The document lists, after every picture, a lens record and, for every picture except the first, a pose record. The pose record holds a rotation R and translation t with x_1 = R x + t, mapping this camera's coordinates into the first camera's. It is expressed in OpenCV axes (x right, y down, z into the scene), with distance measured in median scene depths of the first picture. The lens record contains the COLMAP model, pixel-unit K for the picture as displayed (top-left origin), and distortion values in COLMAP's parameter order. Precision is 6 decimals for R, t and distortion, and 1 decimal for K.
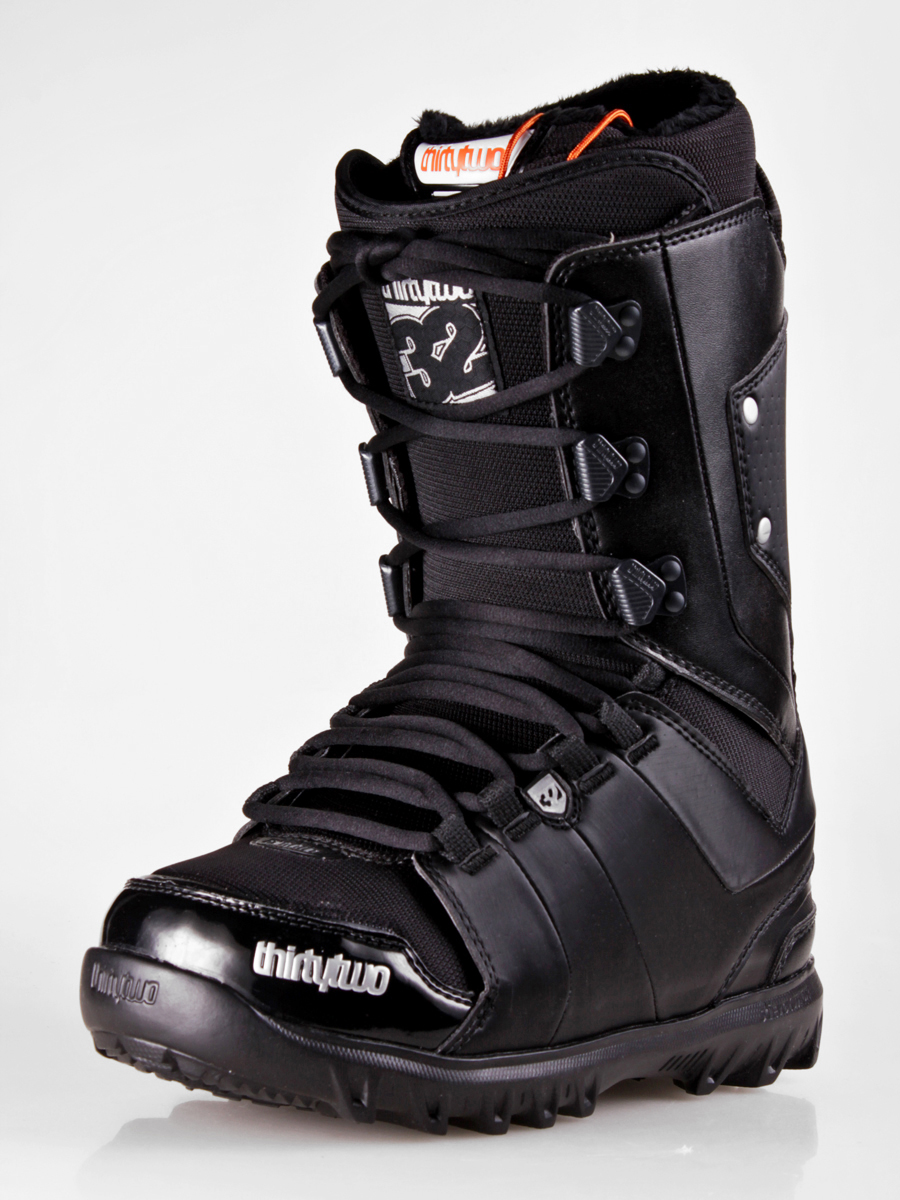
lens RADIAL K [[3641.3, 0, 450.0], [0, 3641.3, 600.0], [0, 0, 1]] dist [-0.204497, -0.242866]
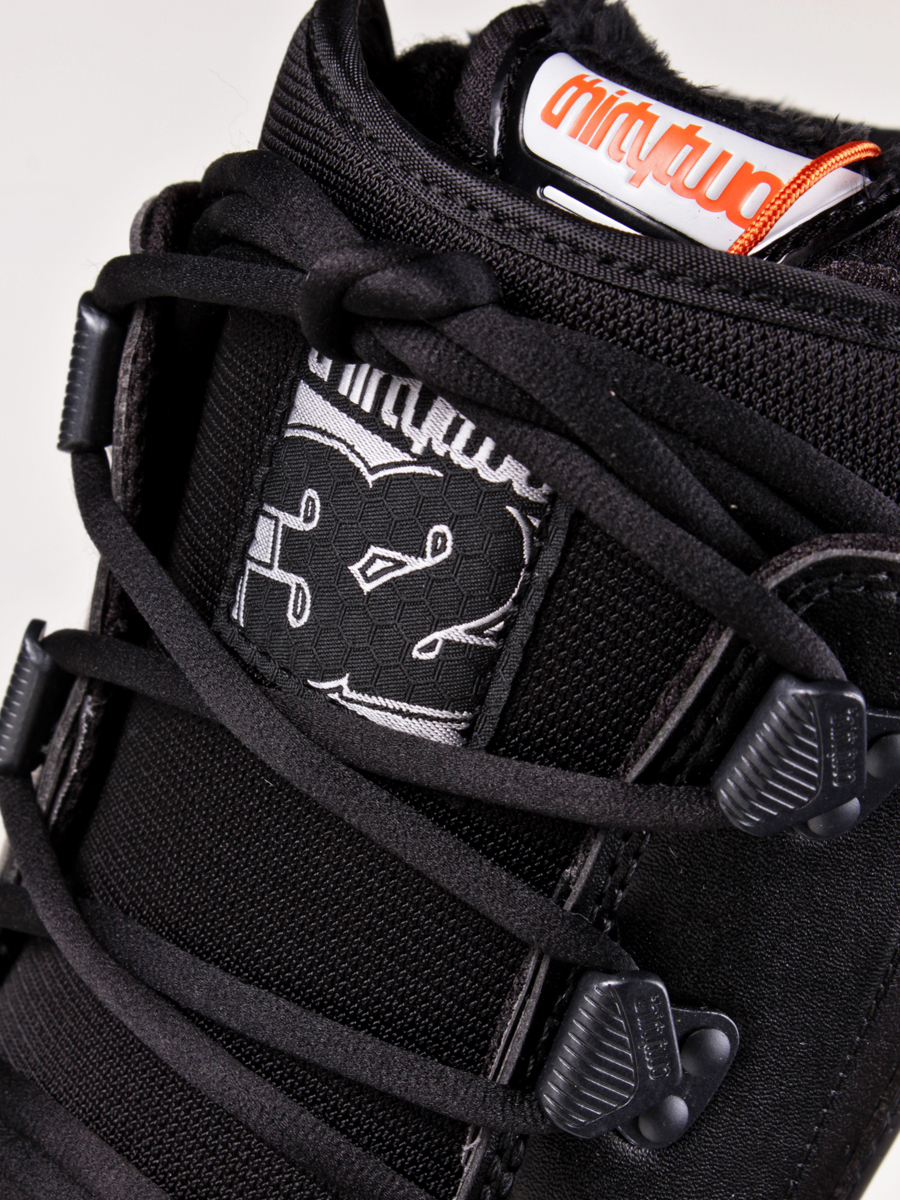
lens RADIAL K [[3641.3, 0, 450.0], [0, 3641.3, 600.0], [0, 0, 1]] dist [-0.204497, -0.242866]
pose [[0.862680, 0.463142, 0.203180, -0.071672], [-0.469482, 0.882742, -0.018810, -0.062301], [-0.188067, -0.079162, 0.978961, 0.630015]]
